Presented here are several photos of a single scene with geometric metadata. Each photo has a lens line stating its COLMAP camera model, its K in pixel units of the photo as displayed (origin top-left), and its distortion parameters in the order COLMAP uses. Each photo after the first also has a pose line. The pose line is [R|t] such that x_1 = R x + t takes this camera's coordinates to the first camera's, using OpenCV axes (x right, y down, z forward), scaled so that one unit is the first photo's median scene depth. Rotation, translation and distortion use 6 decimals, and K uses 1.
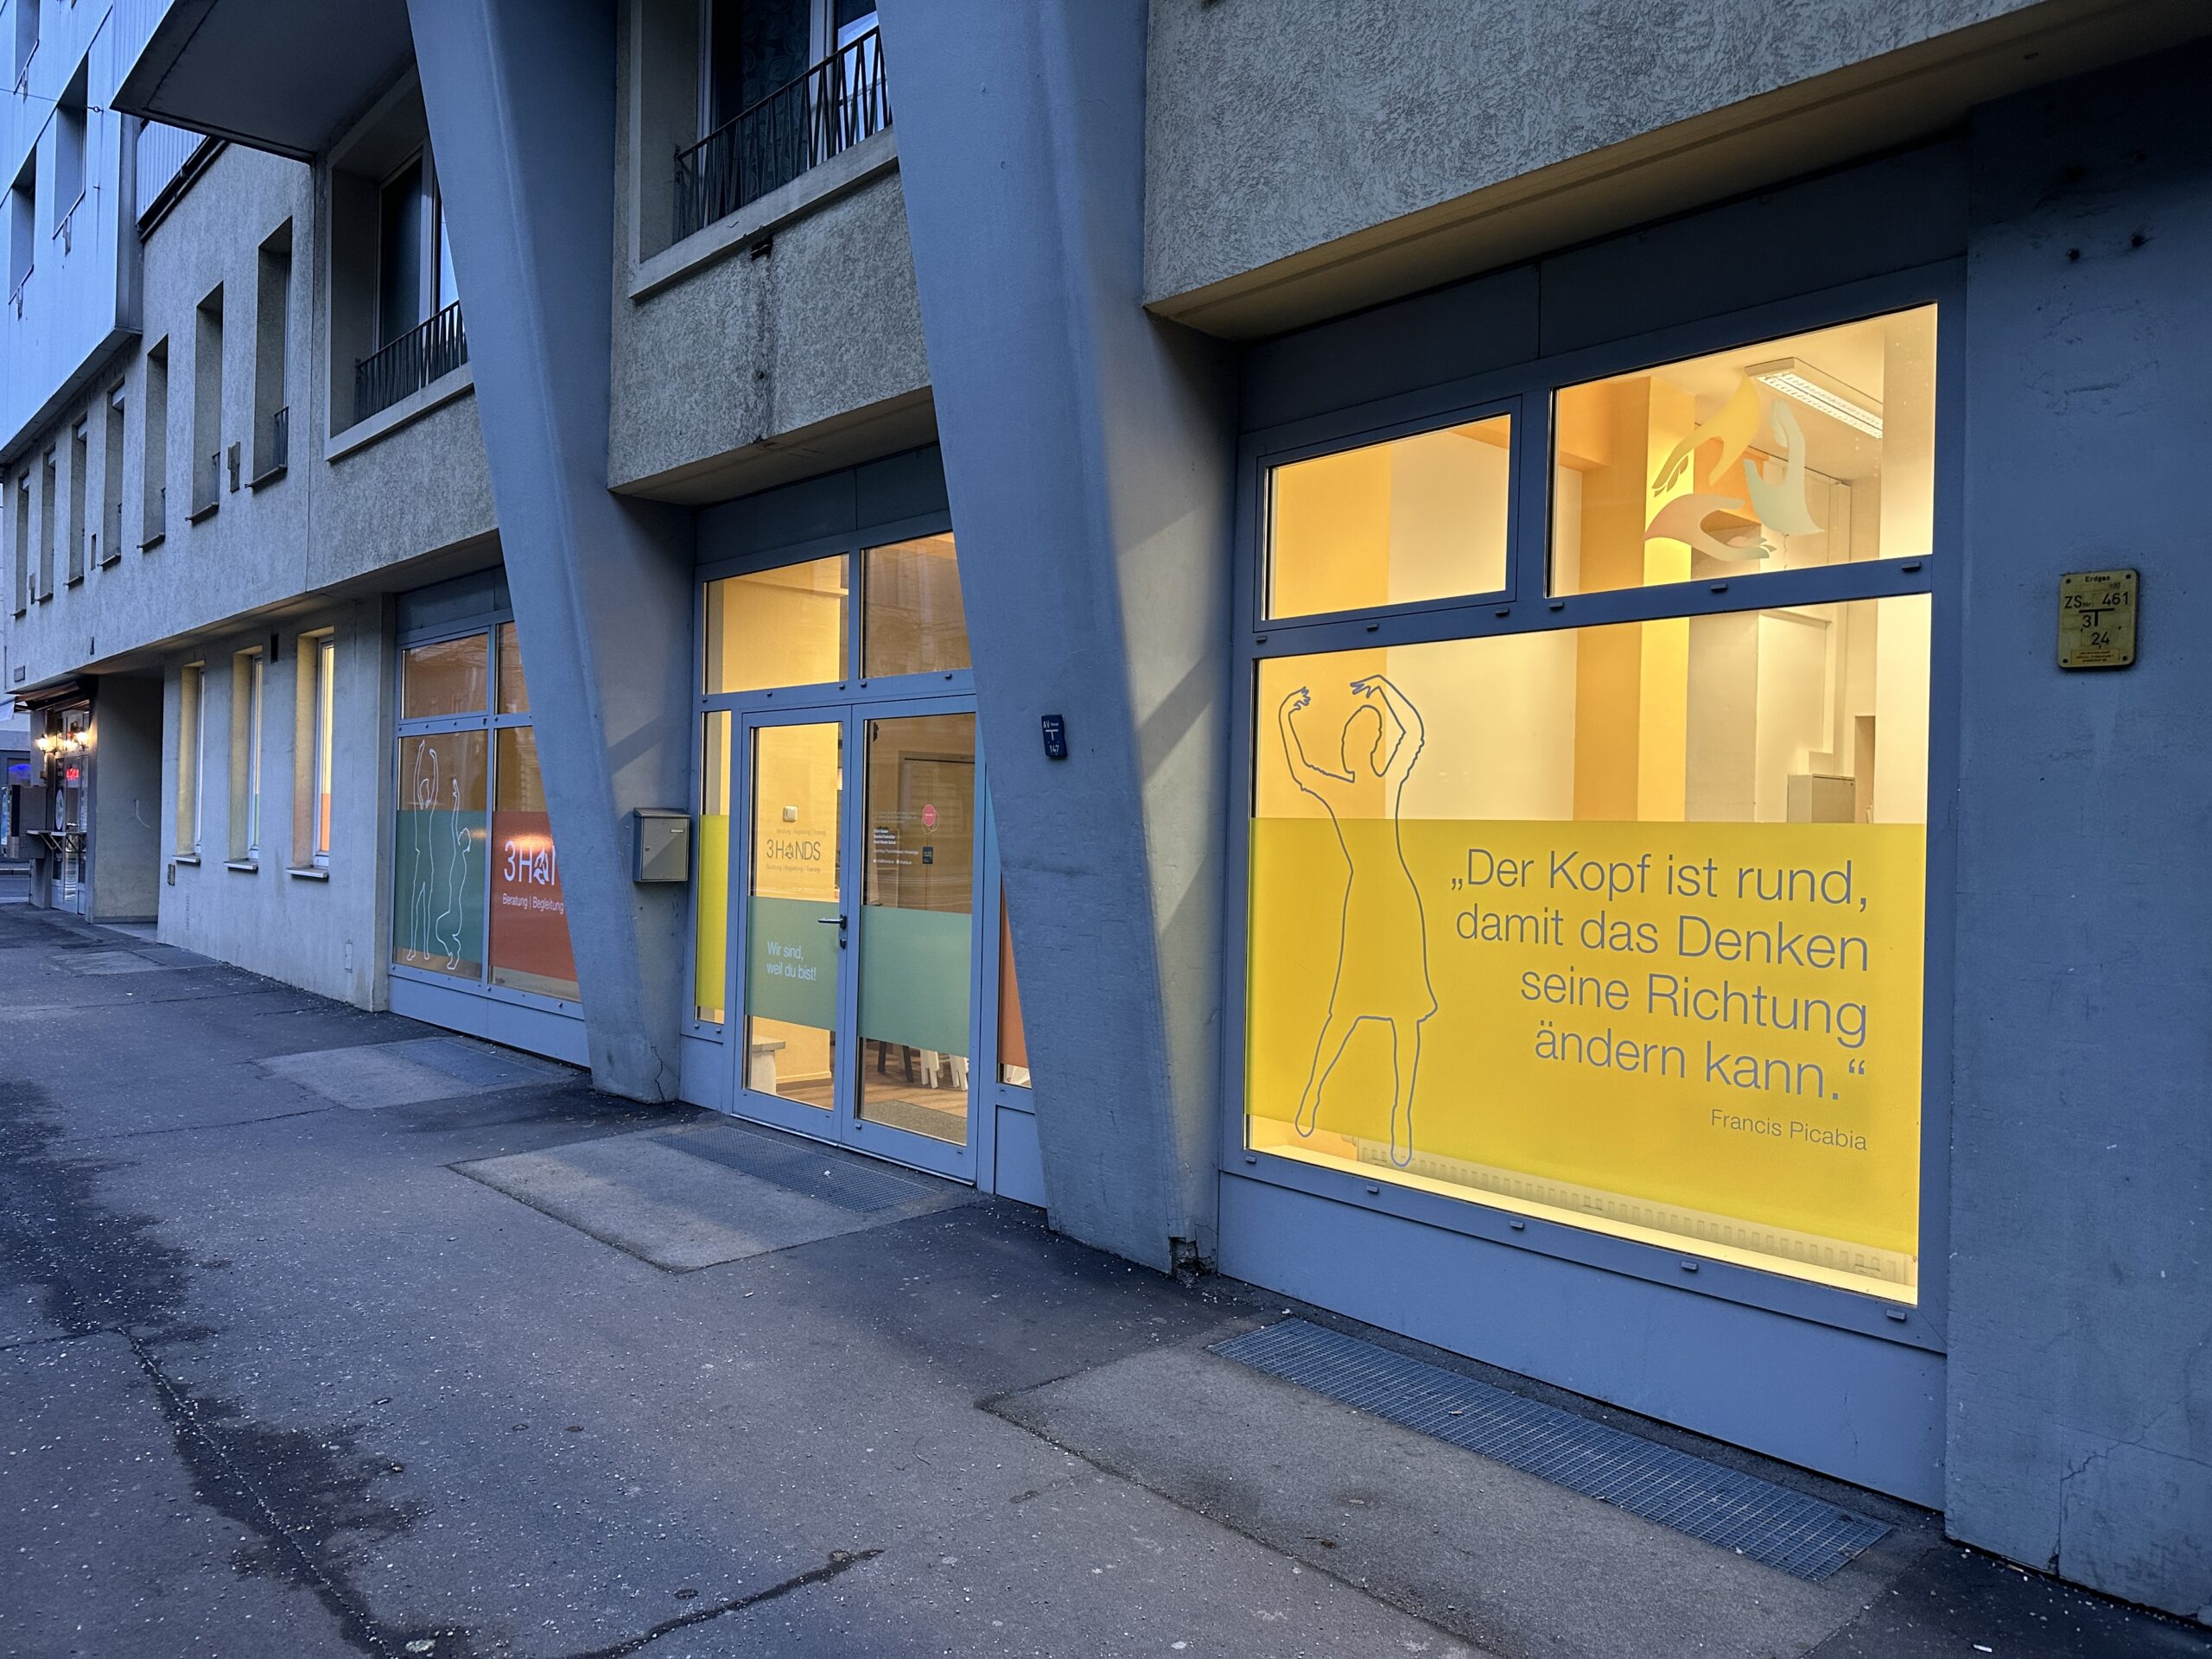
lens RADIAL K [[1521.7, 0, 1105.4], [0, 1521.7, 807.1], [0, 0, 1]] dist [0.005407, -0.000591]
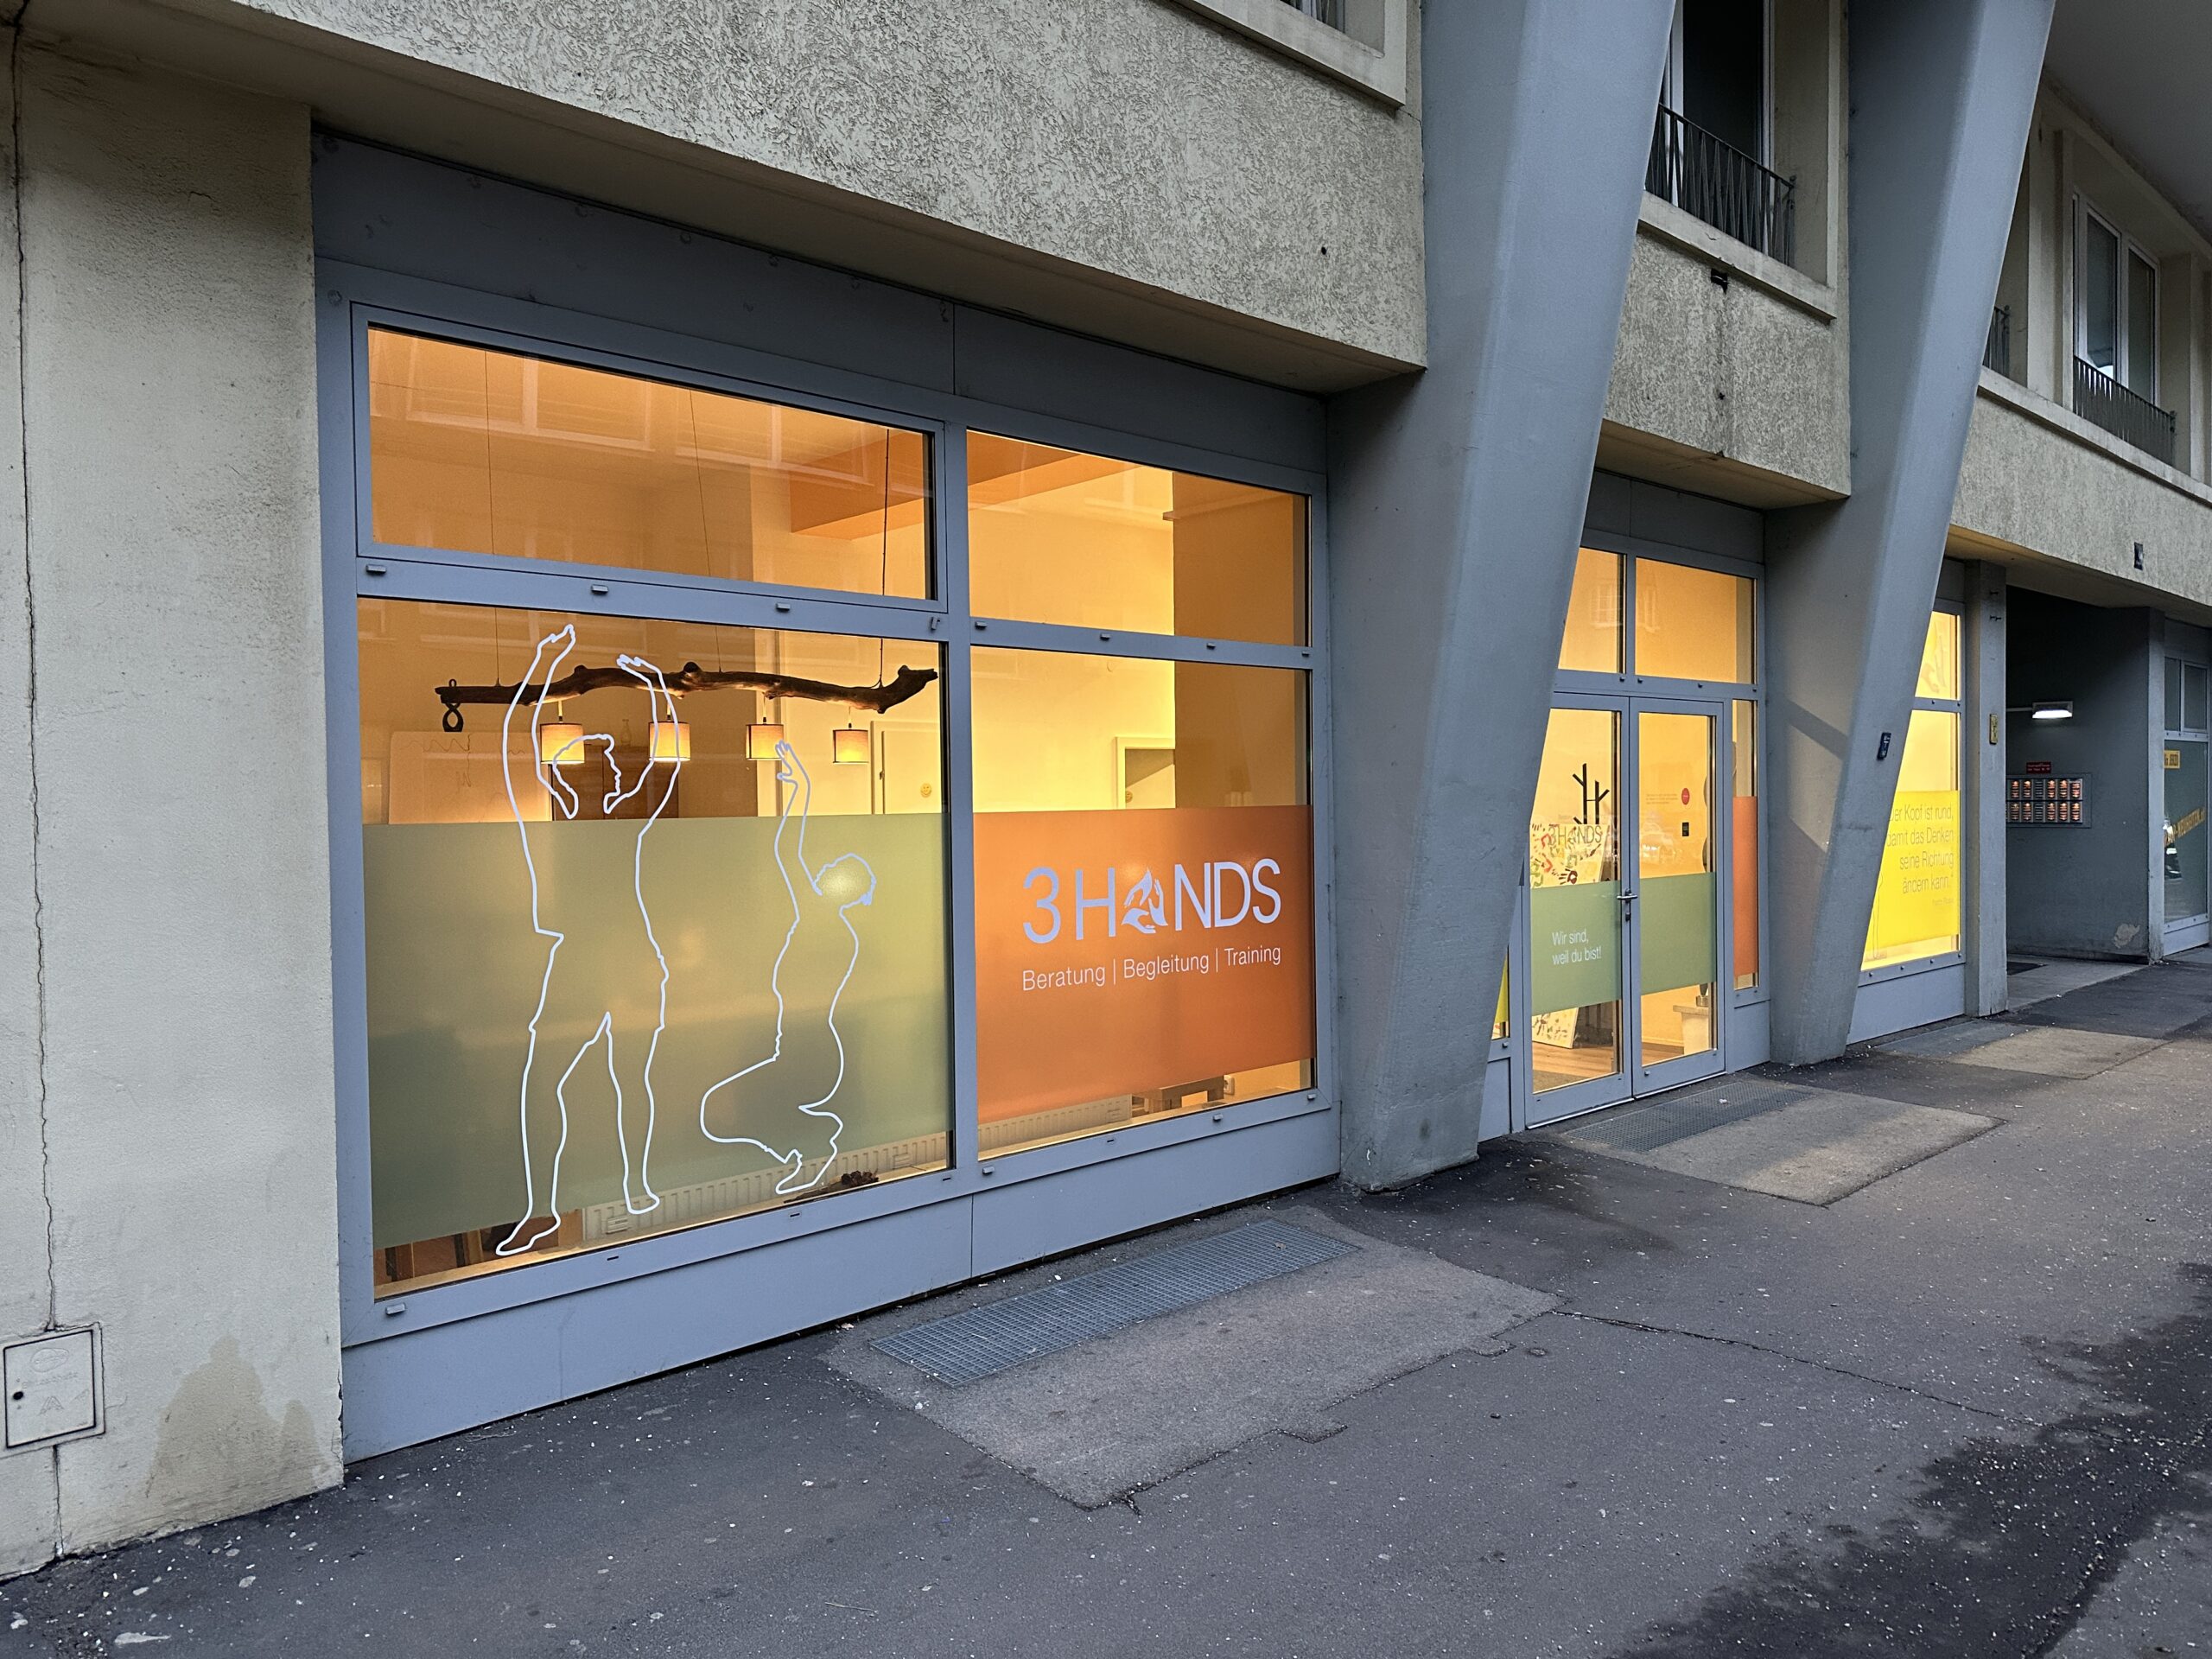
lens RADIAL K [[1521.7, 0, 1104.9], [0, 1521.7, 852.4], [0, 0, 1]] dist [0.005407, -0.000591]
pose [[0.016146, -0.030451, 0.999406, -1.214634], [0.019321, 0.999359, 0.030137, 0.003345], [-0.999683, 0.018823, 0.016724, 1.297306]]
